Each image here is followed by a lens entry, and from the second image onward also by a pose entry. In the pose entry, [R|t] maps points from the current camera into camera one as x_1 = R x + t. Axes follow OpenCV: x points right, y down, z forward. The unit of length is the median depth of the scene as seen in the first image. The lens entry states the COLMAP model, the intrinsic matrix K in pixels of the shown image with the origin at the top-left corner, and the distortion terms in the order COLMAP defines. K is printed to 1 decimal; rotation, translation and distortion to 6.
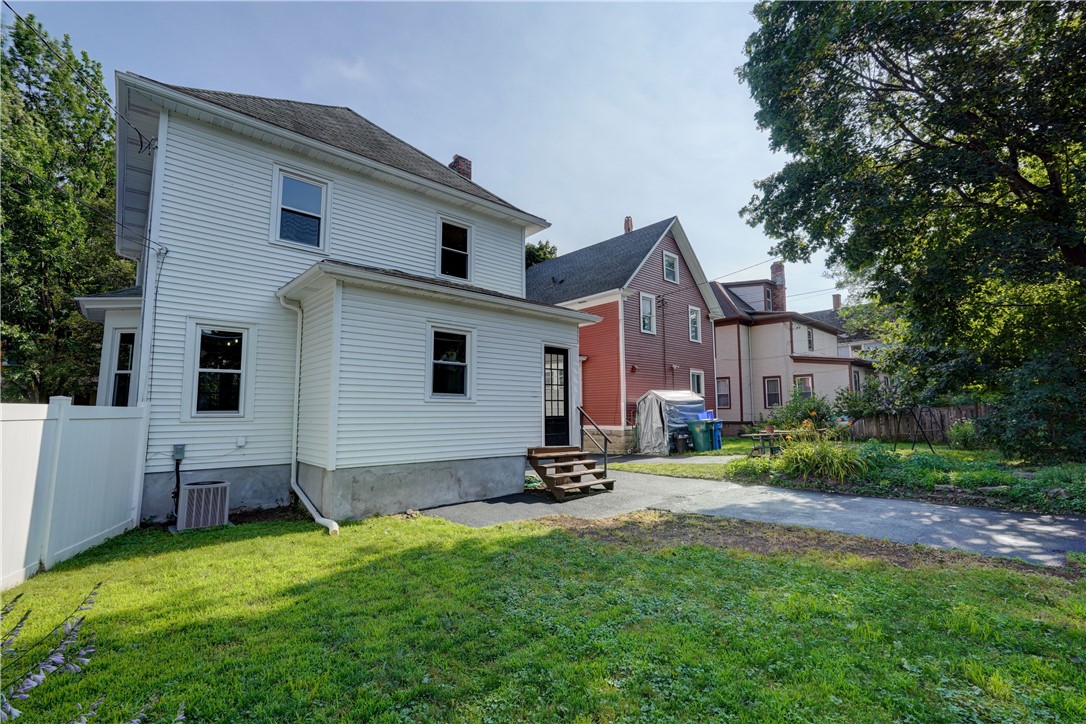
lens RADIAL K [[489.9, 0, 545.2], [0, 489.9, 358.1], [0, 0, 1]] dist [0.000089, 0.003055]
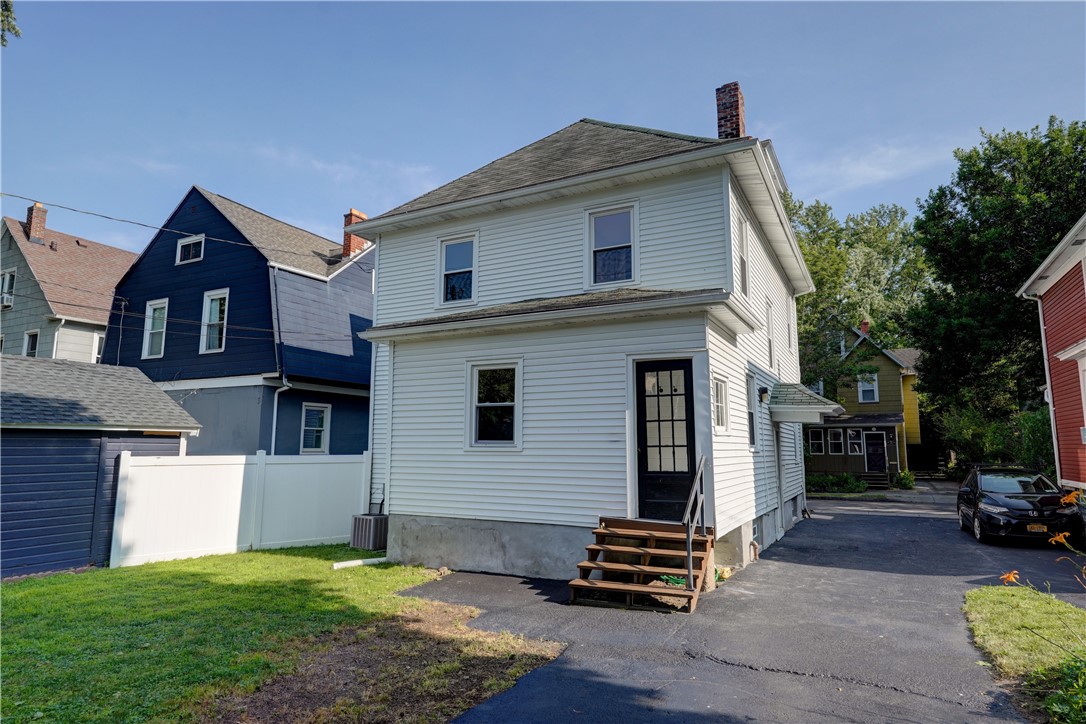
lens RADIAL K [[643.3, 0, 540.3], [0, 643.3, 364.8], [0, 0, 1]] dist [-0.000026, 0.006453]
pose [[0.330496, -0.134764, -0.934137, 0.891802], [0.093160, 0.989578, -0.109803, 0.072280], [0.939199, -0.050735, 0.339606, 0.704645]]
